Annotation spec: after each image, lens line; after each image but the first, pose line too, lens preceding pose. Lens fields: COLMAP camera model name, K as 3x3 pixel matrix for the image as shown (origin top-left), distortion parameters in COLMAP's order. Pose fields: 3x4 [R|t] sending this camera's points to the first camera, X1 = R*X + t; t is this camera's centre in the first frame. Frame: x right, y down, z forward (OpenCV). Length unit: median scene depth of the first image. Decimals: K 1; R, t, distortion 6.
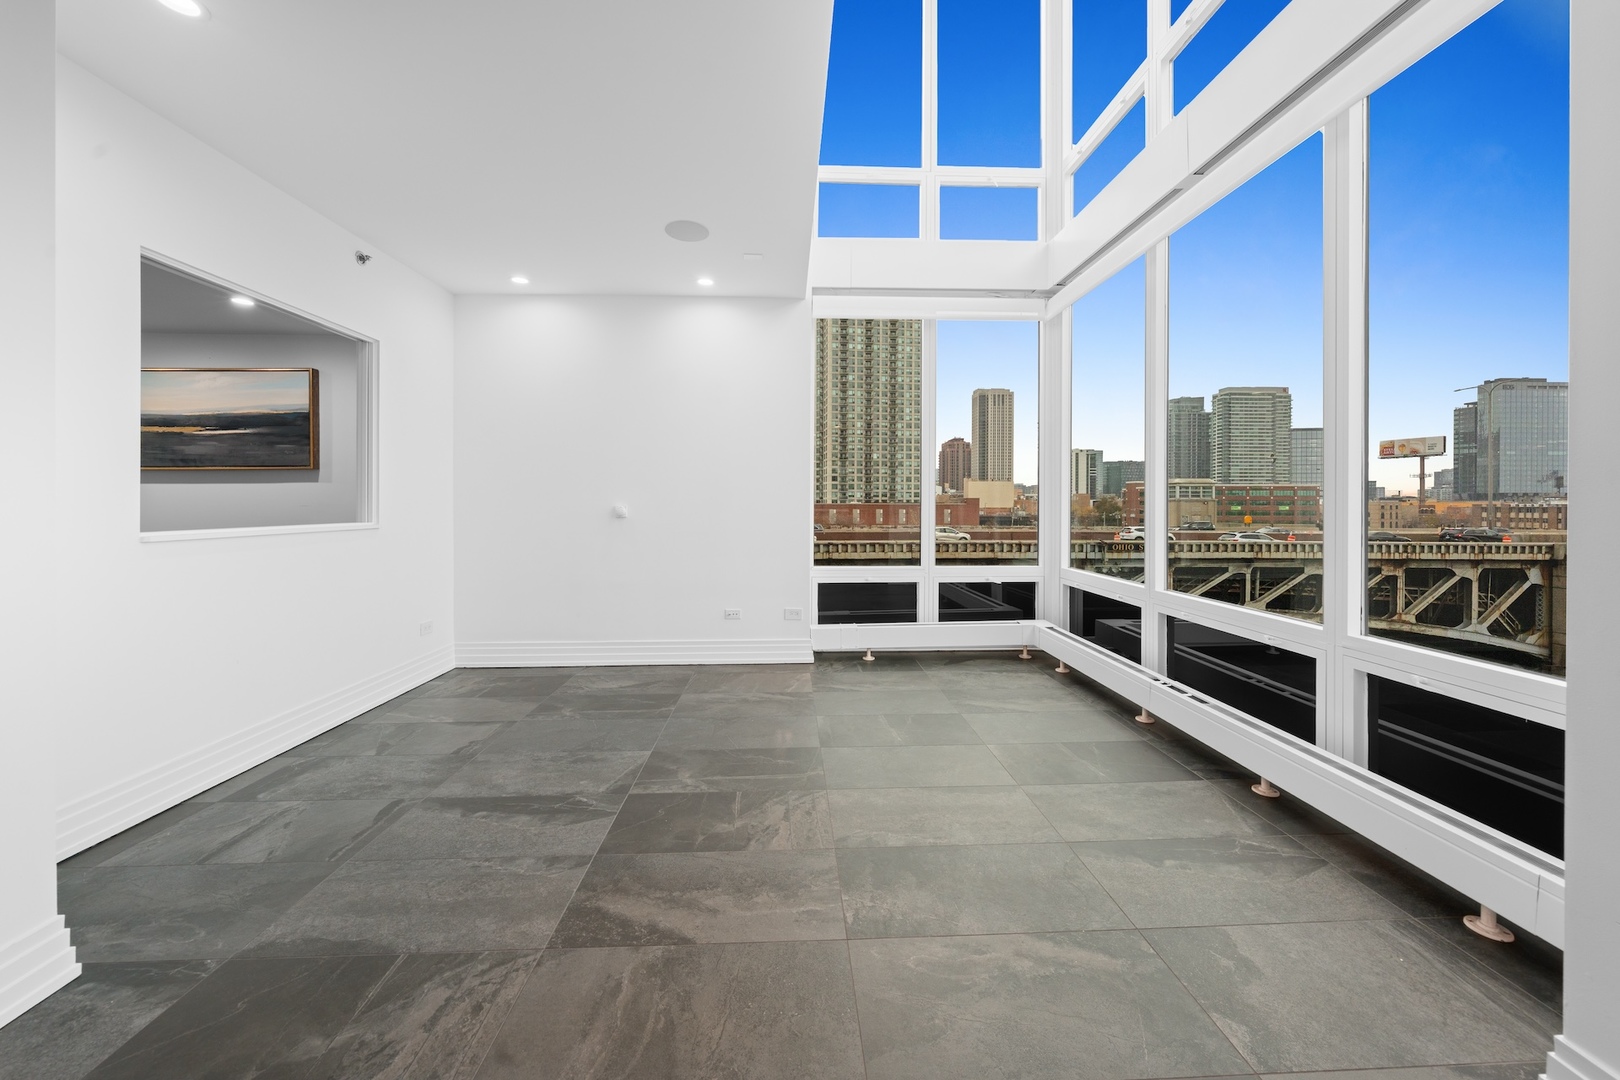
lens RADIAL K [[556.1, 0, 810.9], [0, 556.1, 508.0], [0, 0, 1]] dist [-0.000231, 0.000111]
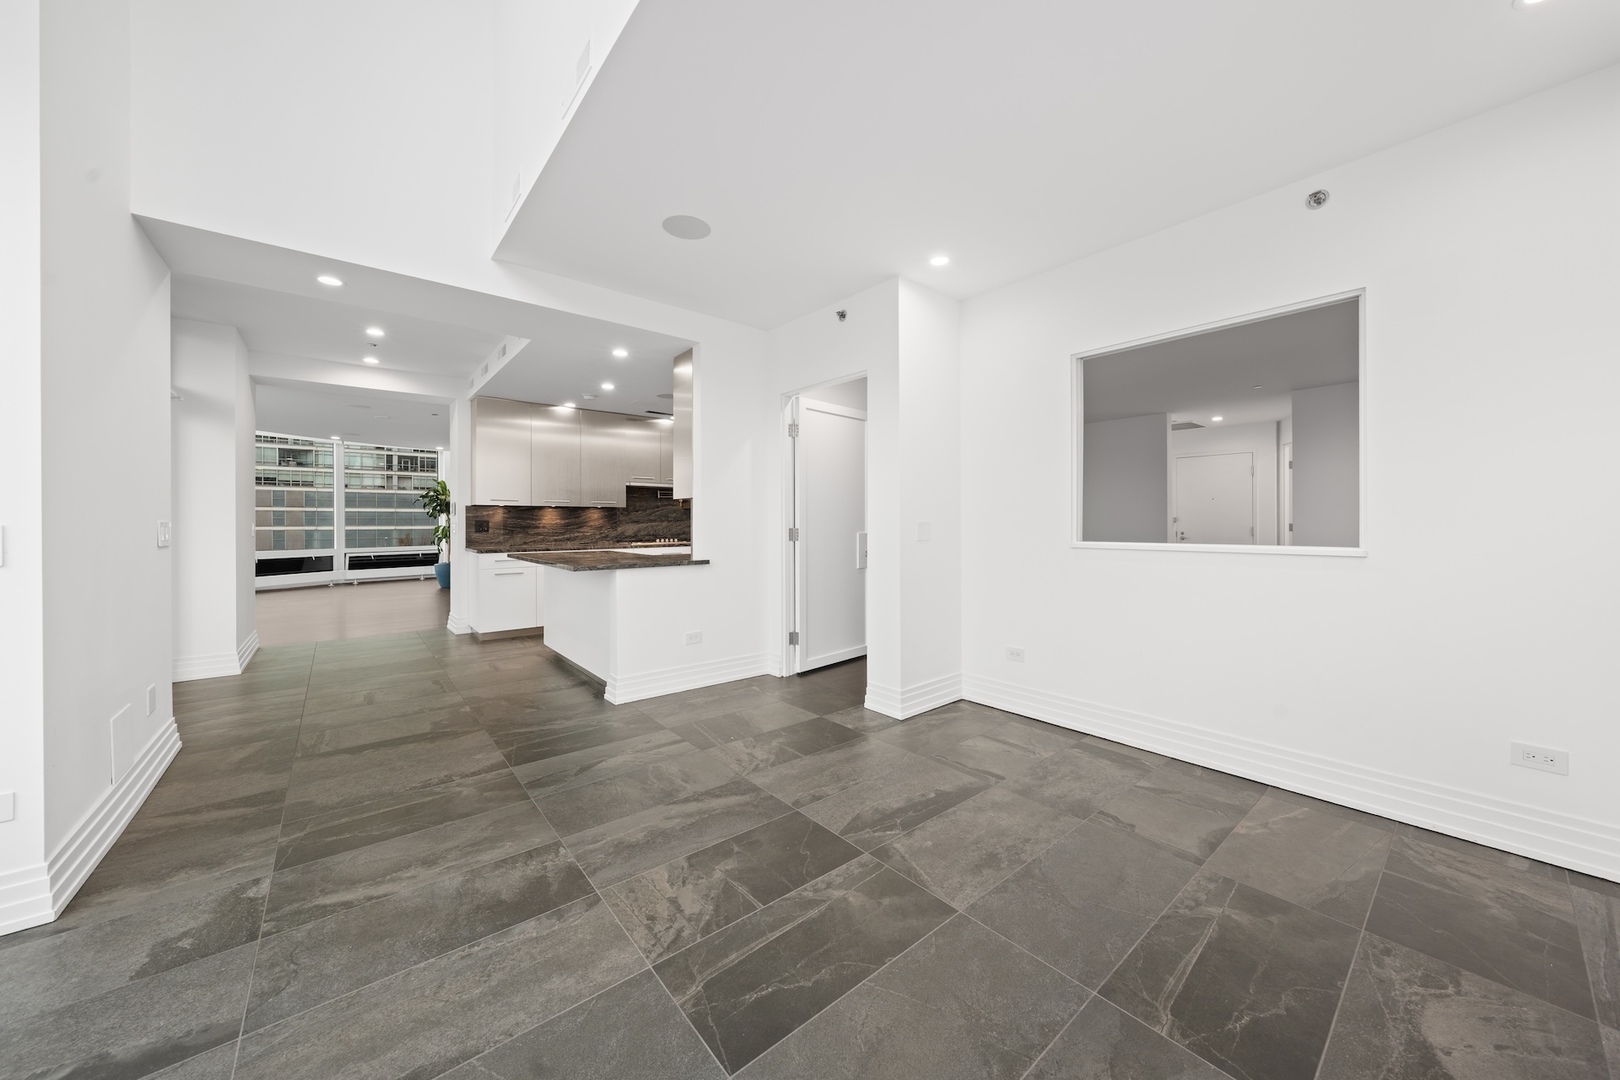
lens RADIAL K [[556.1, 0, 818.6], [0, 556.1, 526.1], [0, 0, 1]] dist [-0.000231, 0.000111]
pose [[-0.784468, 0.005108, -0.620148, 0.271068], [-0.001686, 0.999945, 0.010368, -0.012864], [0.620167, 0.009179, -0.784416, 1.616361]]
